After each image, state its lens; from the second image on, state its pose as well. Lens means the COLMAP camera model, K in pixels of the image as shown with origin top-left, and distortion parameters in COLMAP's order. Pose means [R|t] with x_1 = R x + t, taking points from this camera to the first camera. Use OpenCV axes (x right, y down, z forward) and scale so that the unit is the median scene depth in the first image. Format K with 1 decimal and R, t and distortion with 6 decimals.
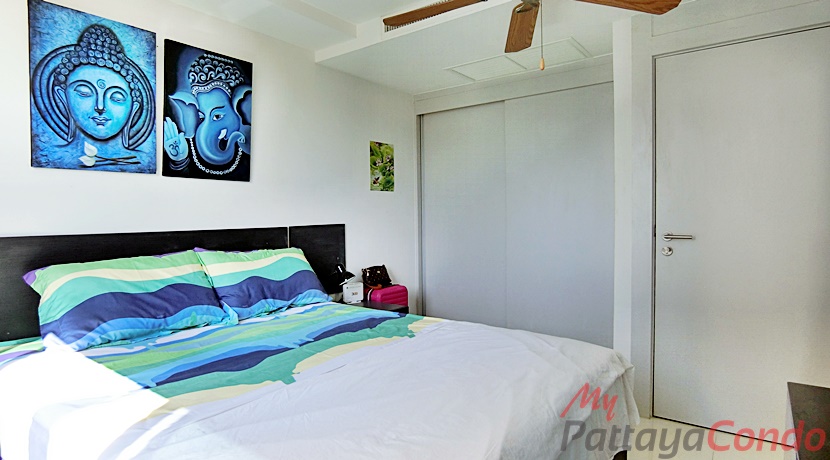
lens RADIAL K [[457.1, 0, 414.1], [0, 457.1, 228.4], [0, 0, 1]] dist [-0.022066, -0.004638]
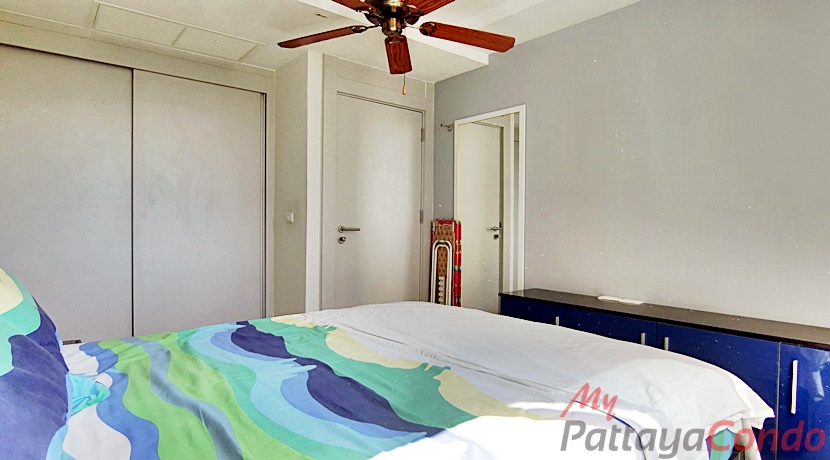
lens RADIAL K [[457.1, 0, 413.2], [0, 457.1, 229.1], [0, 0, 1]] dist [-0.022066, -0.004638]
pose [[0.242596, 0.000607, 0.970127, -0.926791], [0.020272, 0.999778, -0.005695, 0.039763], [-0.969916, 0.021048, 0.242530, 0.637056]]
